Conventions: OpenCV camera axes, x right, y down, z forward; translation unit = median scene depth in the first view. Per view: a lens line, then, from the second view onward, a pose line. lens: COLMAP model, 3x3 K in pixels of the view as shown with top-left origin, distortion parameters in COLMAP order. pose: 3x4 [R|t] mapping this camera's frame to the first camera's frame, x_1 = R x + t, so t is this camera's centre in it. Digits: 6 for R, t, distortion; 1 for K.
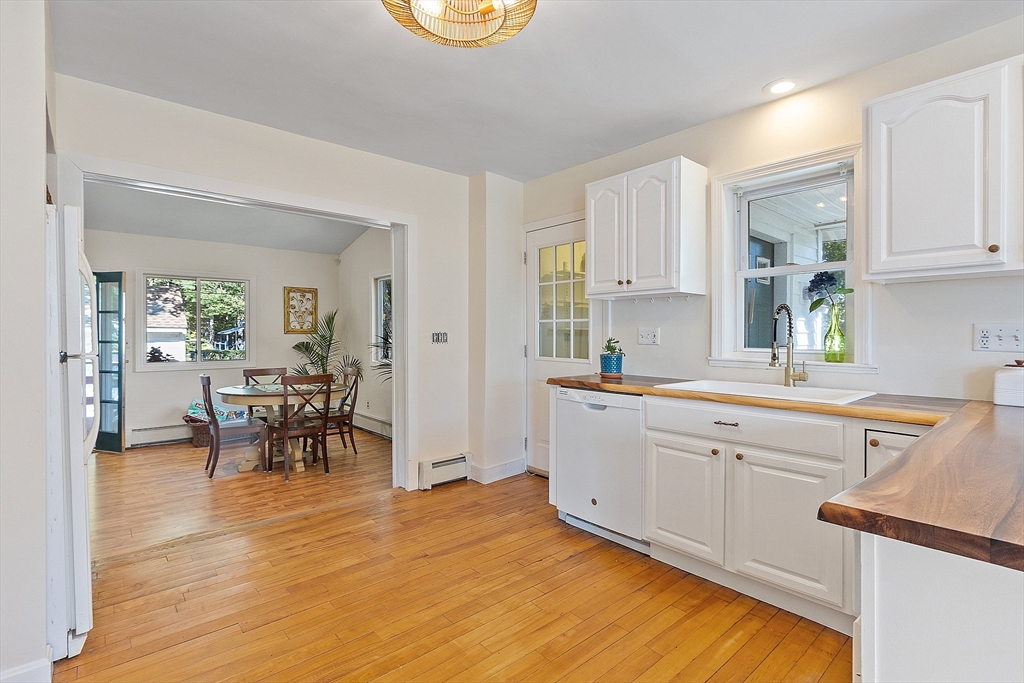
lens RADIAL K [[485.3, 0, 512.3], [0, 485.3, 336.5], [0, 0, 1]] dist [-0.000245, 0.000054]
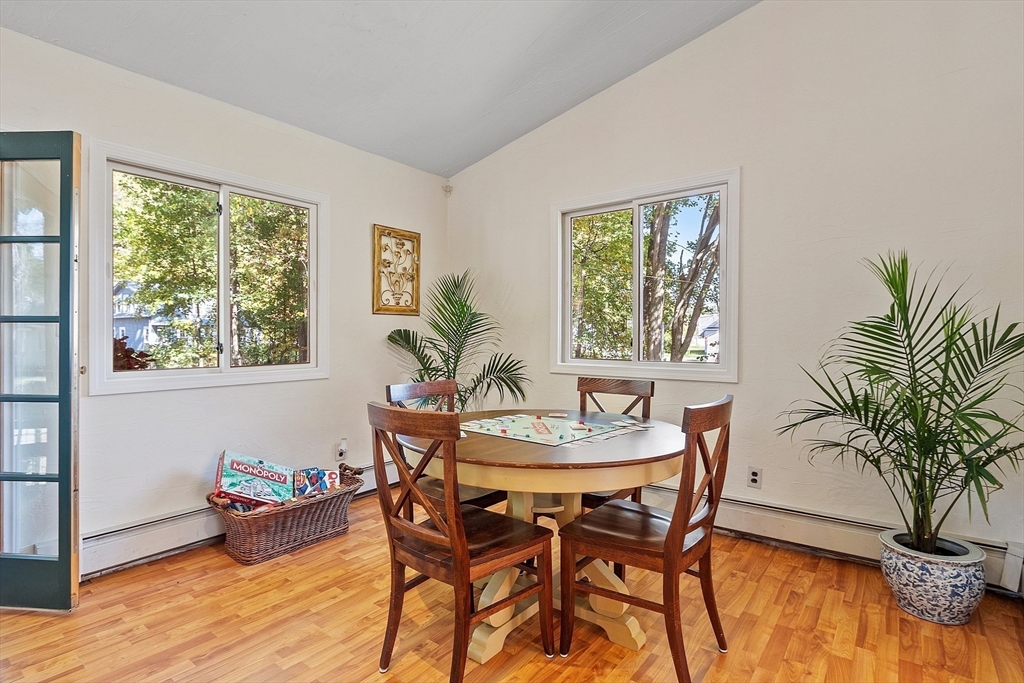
lens RADIAL K [[509.5, 0, 512.4], [0, 509.5, 336.6], [0, 0, 1]] dist [-0.004350, -0.001969]
pose [[0.982902, -0.000349, 0.184131, -0.870836], [0.000498, 1.000000, -0.000759, 0.040686], [-0.184131, 0.000838, 0.982901, 0.882581]]
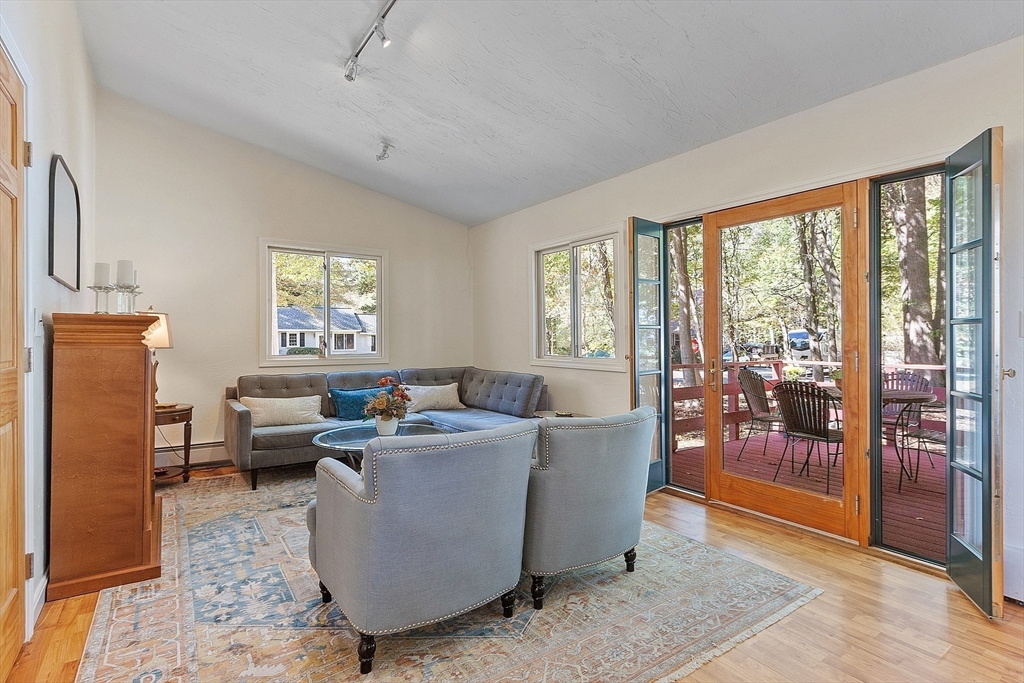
lens RADIAL K [[509.5, 0, 512.4], [0, 509.5, 336.6], [0, 0, 1]] dist [-0.004350, -0.001969]
pose [[-0.116809, 0.000844, -0.993154, -0.610373], [0.002244, 0.999997, 0.000586, 0.037014], [0.993152, -0.002160, -0.116810, 1.102505]]
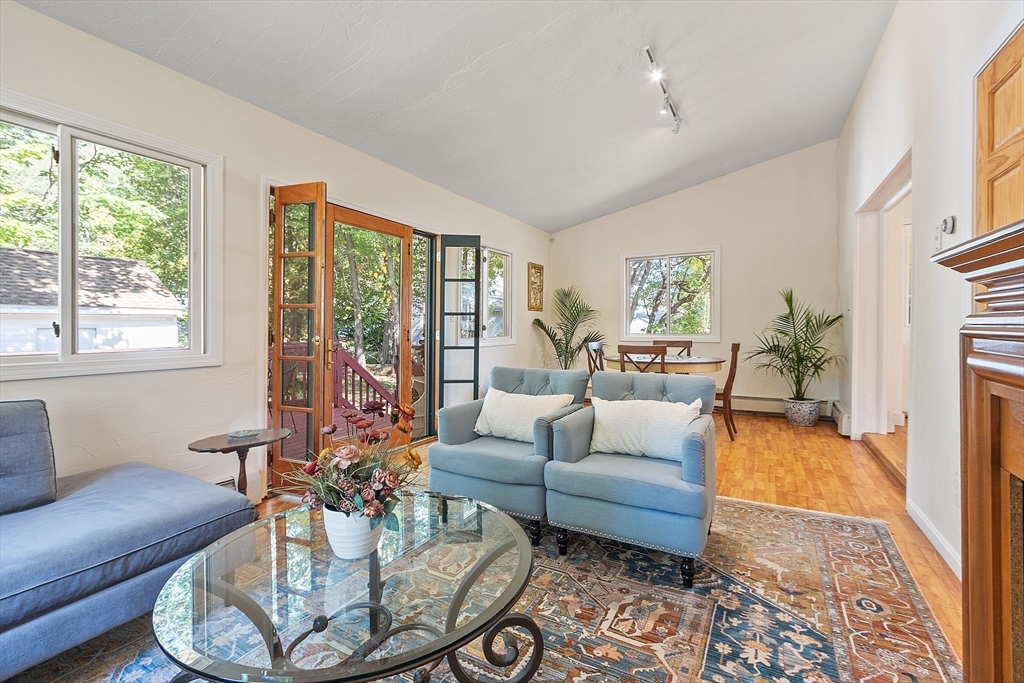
lens RADIAL K [[453.8, 0, 510.3], [0, 453.8, 323.3], [0, 0, 1]] dist [0.000899, 0.000331]
pose [[0.943195, -0.000847, 0.332237, -1.670682], [0.002873, 0.999980, -0.005608, 0.053904], [-0.332226, 0.006244, 0.943179, 0.294957]]
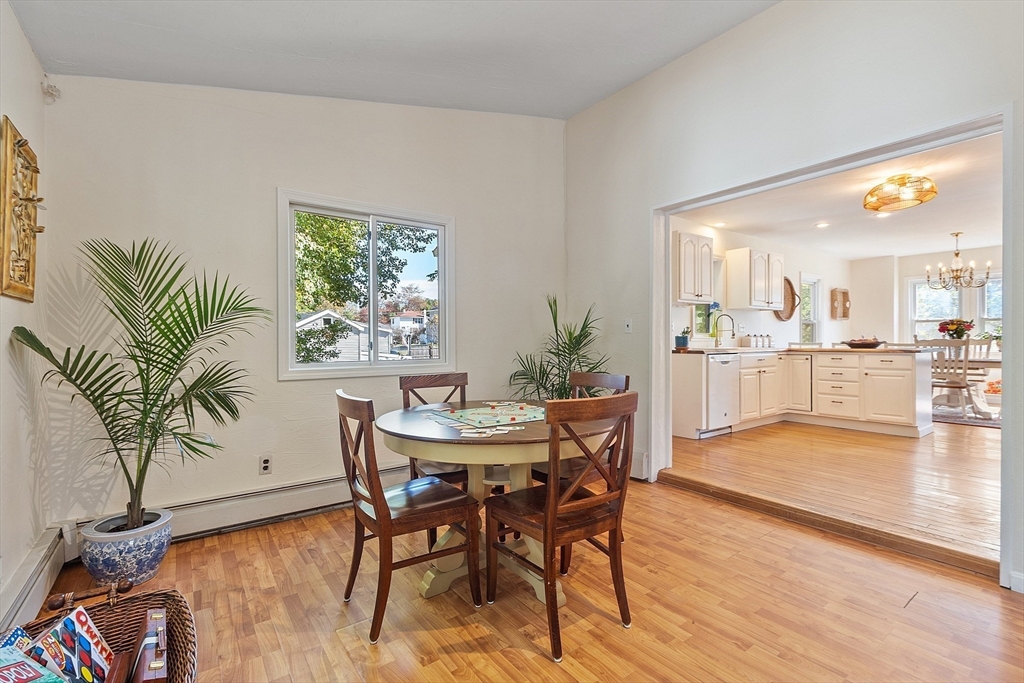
lens RADIAL K [[453.0, 0, 496.8], [0, 453.0, 342.5], [0, 0, 1]] dist [-0.001719, -0.000261]
pose [[0.103751, -0.007963, 0.994571, -1.410937], [0.007337, 0.999947, 0.007241, 0.042828], [-0.994576, 0.006546, 0.103804, 1.459154]]
